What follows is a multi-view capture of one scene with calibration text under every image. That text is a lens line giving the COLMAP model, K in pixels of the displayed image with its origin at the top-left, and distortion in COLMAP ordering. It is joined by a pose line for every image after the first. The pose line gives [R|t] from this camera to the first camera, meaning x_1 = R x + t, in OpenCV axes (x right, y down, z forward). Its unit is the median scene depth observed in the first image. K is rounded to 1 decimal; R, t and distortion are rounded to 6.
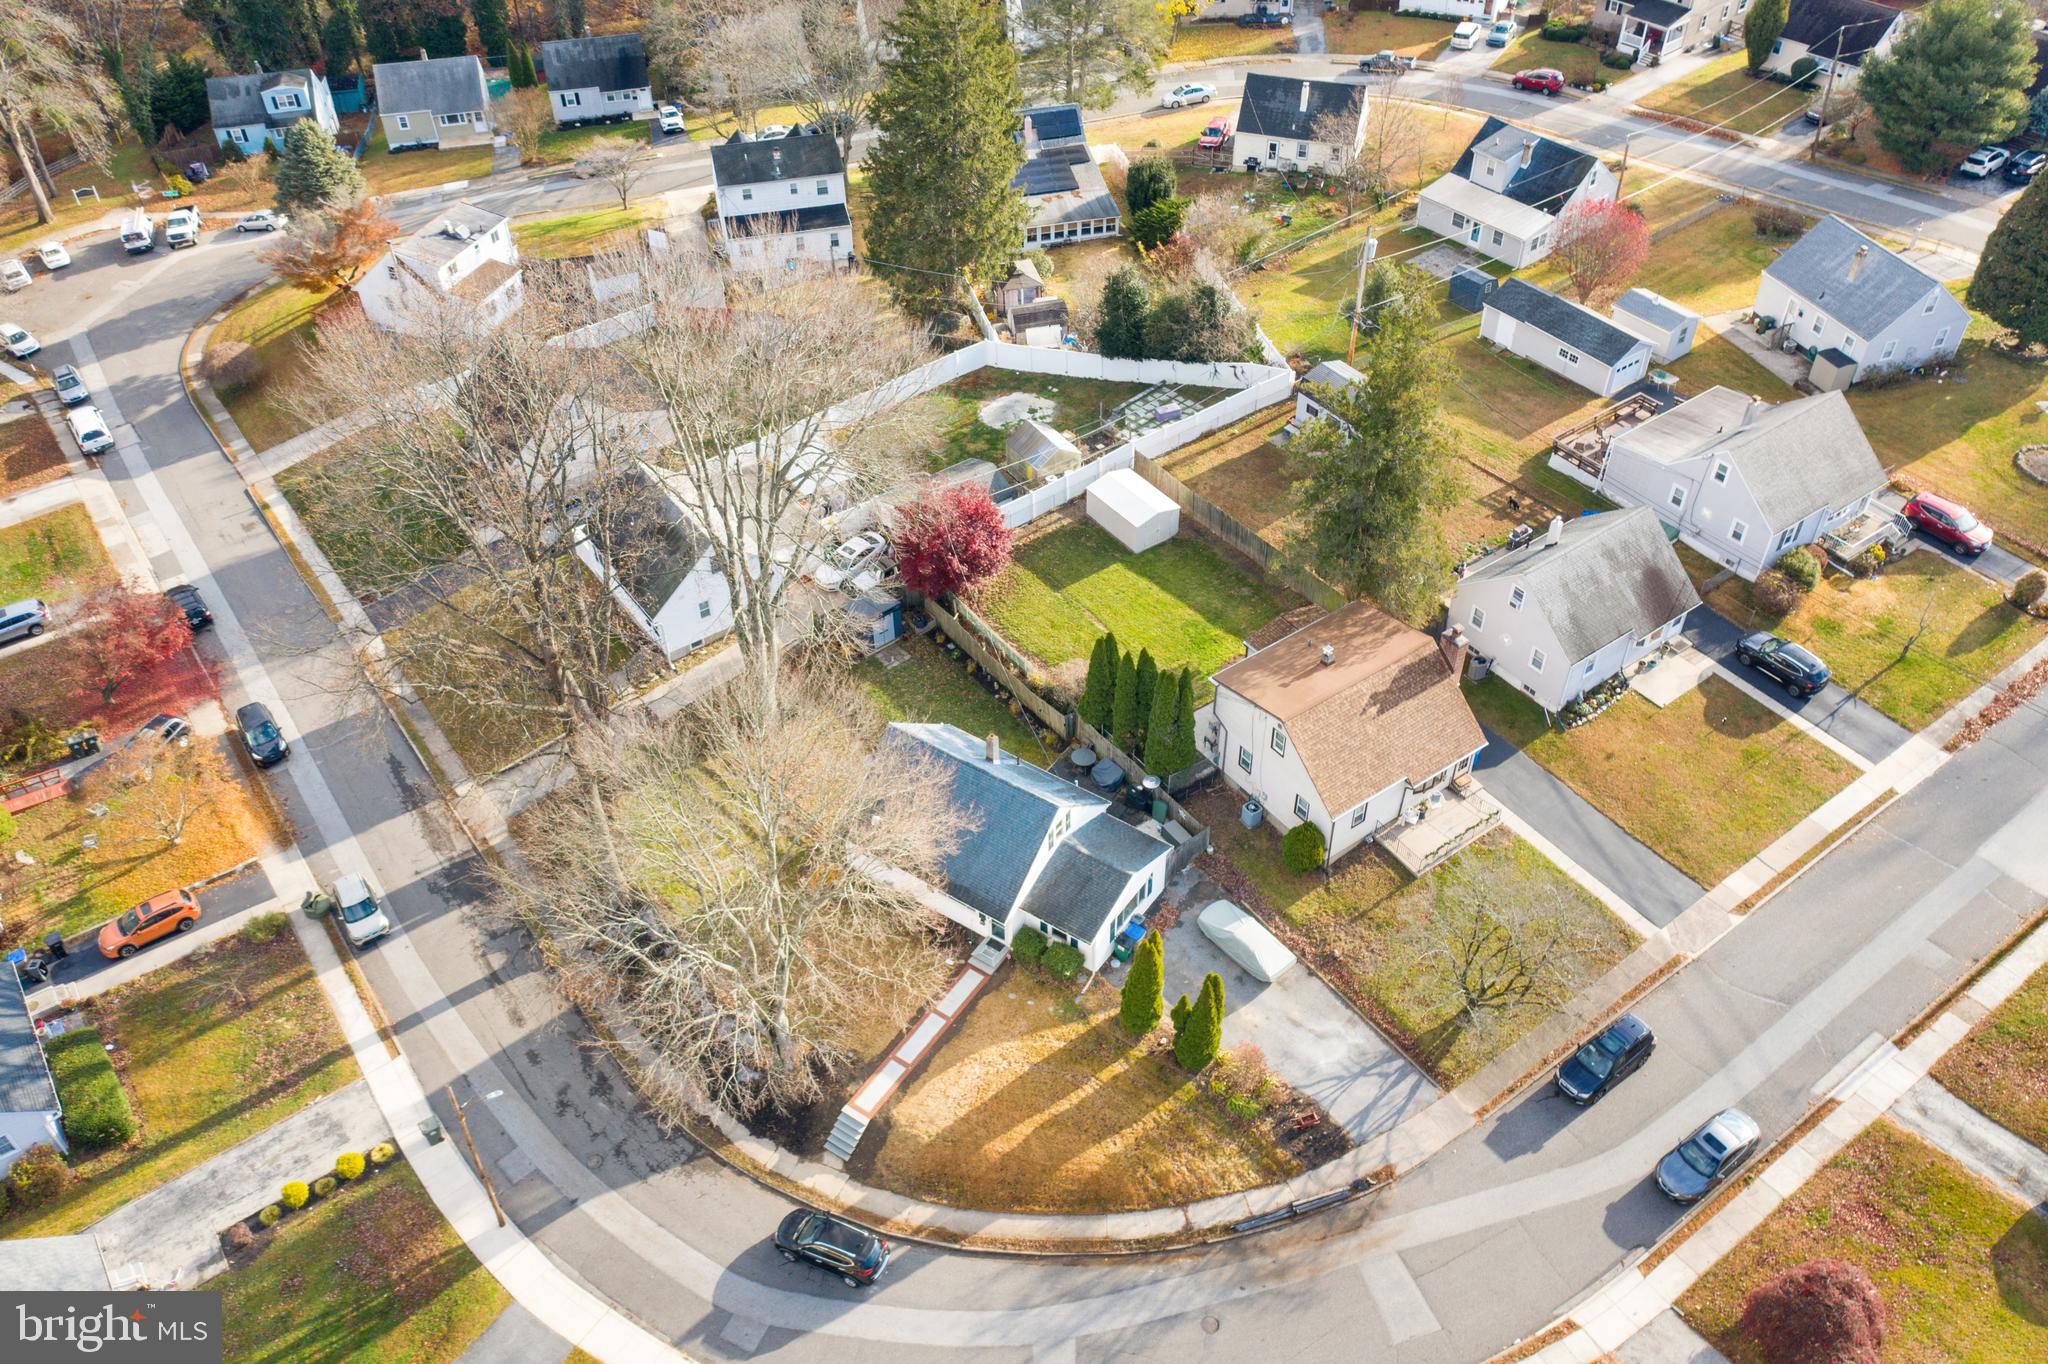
lens RADIAL K [[1647.6, 0, 1042.0], [0, 1647.6, 611.6], [0, 0, 1]] dist [-0.004869, -0.001974]
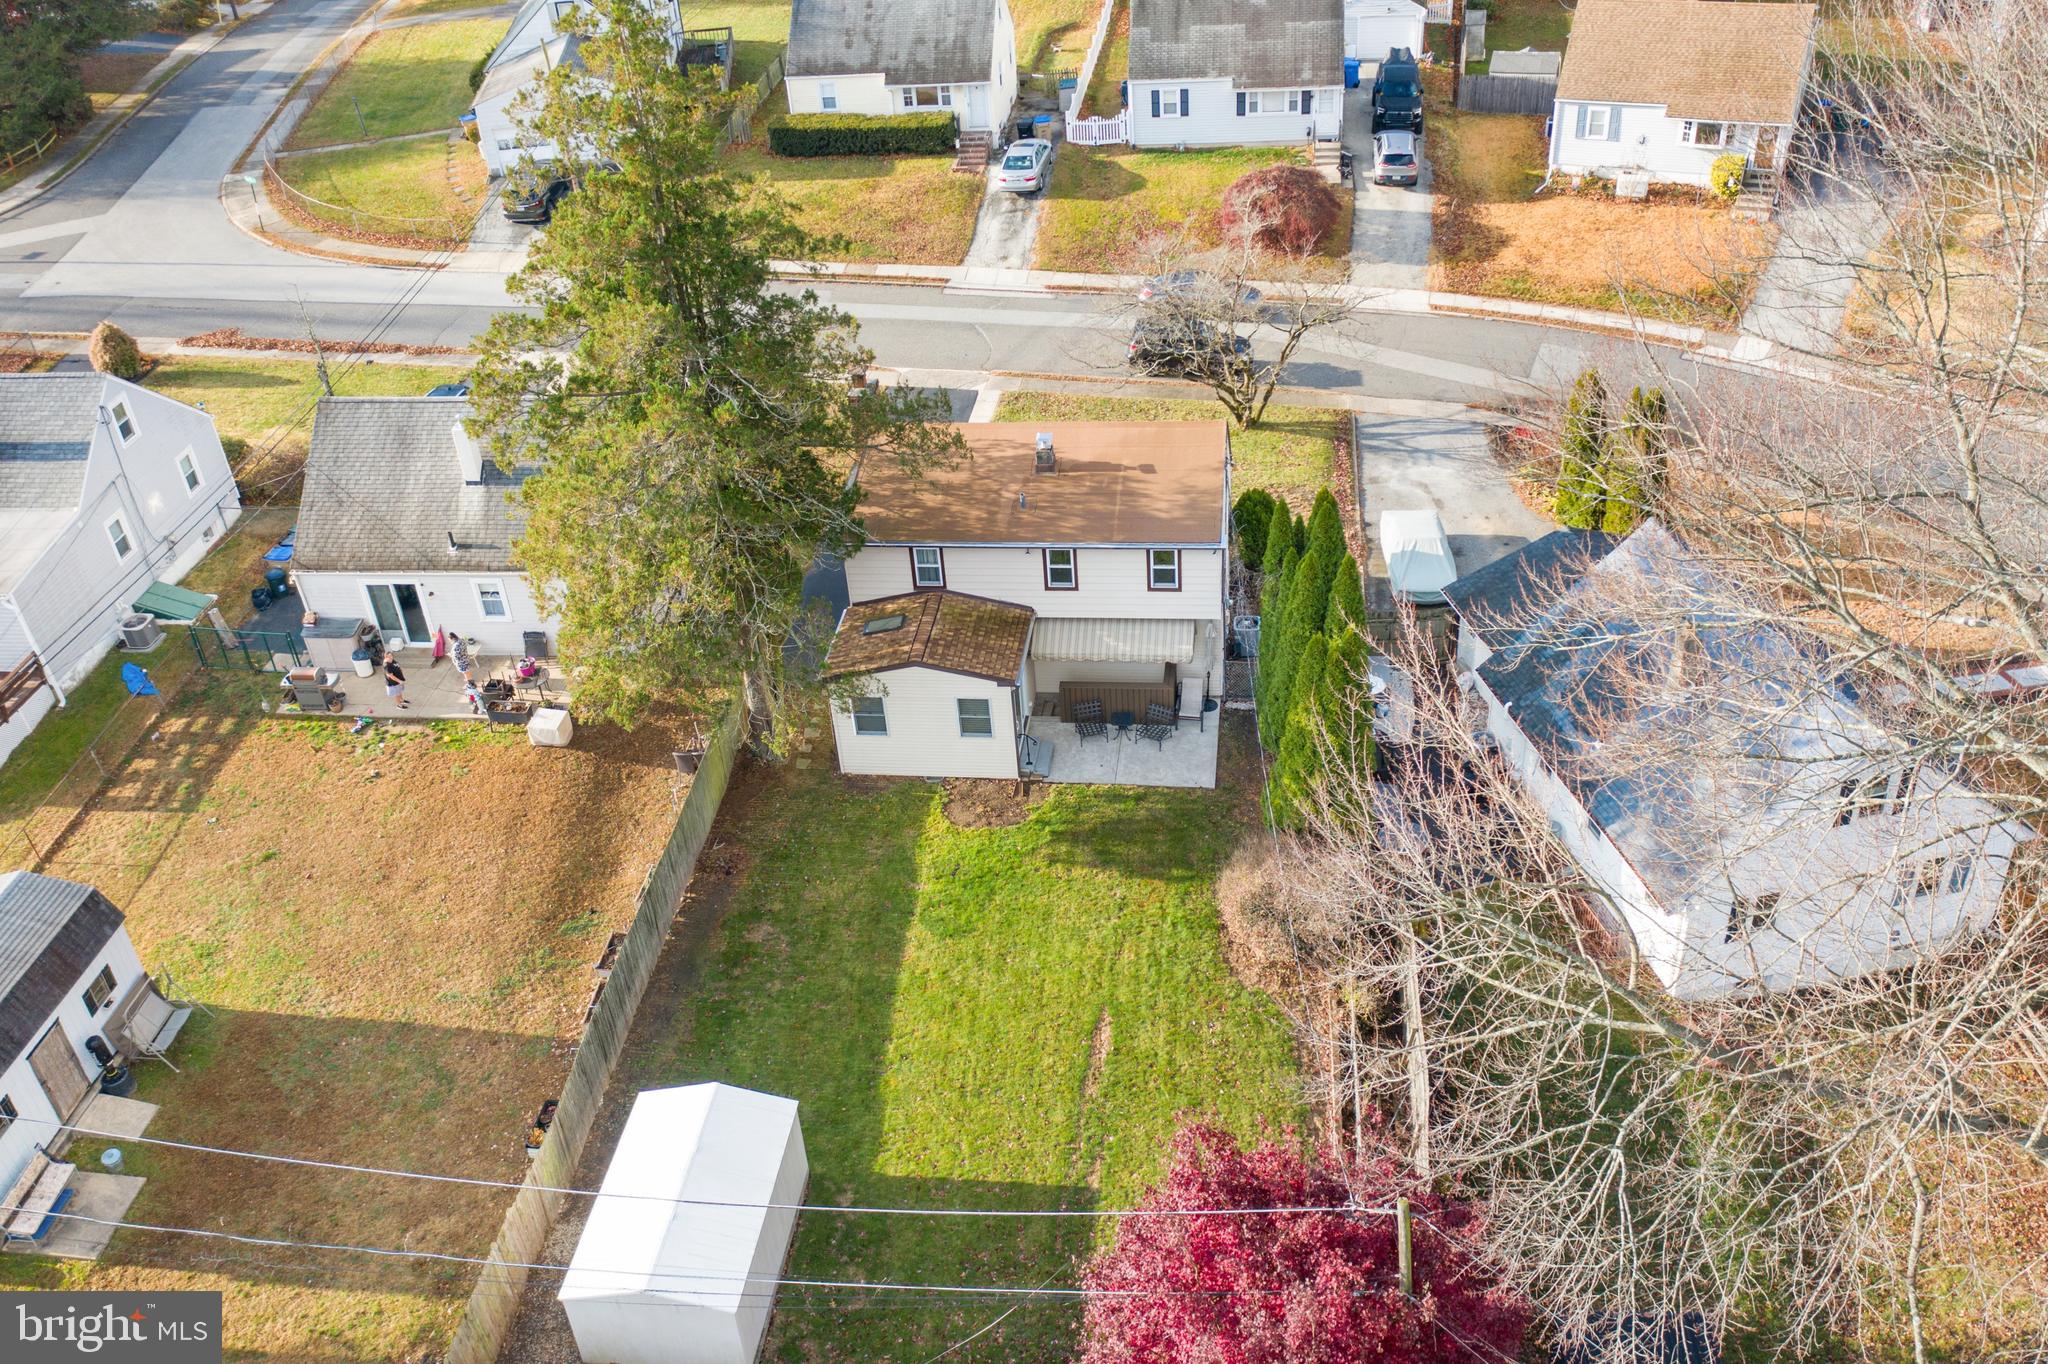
lens RADIAL K [[1734.5, 0, 956.0], [0, 1734.5, 687.0], [0, 0, 1]] dist [0.005952, 0.001453]
pose [[-0.708898, -0.363119, 0.604656, -0.185316], [0.506687, 0.334181, 0.794728, -0.443831], [-0.490645, 0.869752, -0.052912, 1.173107]]
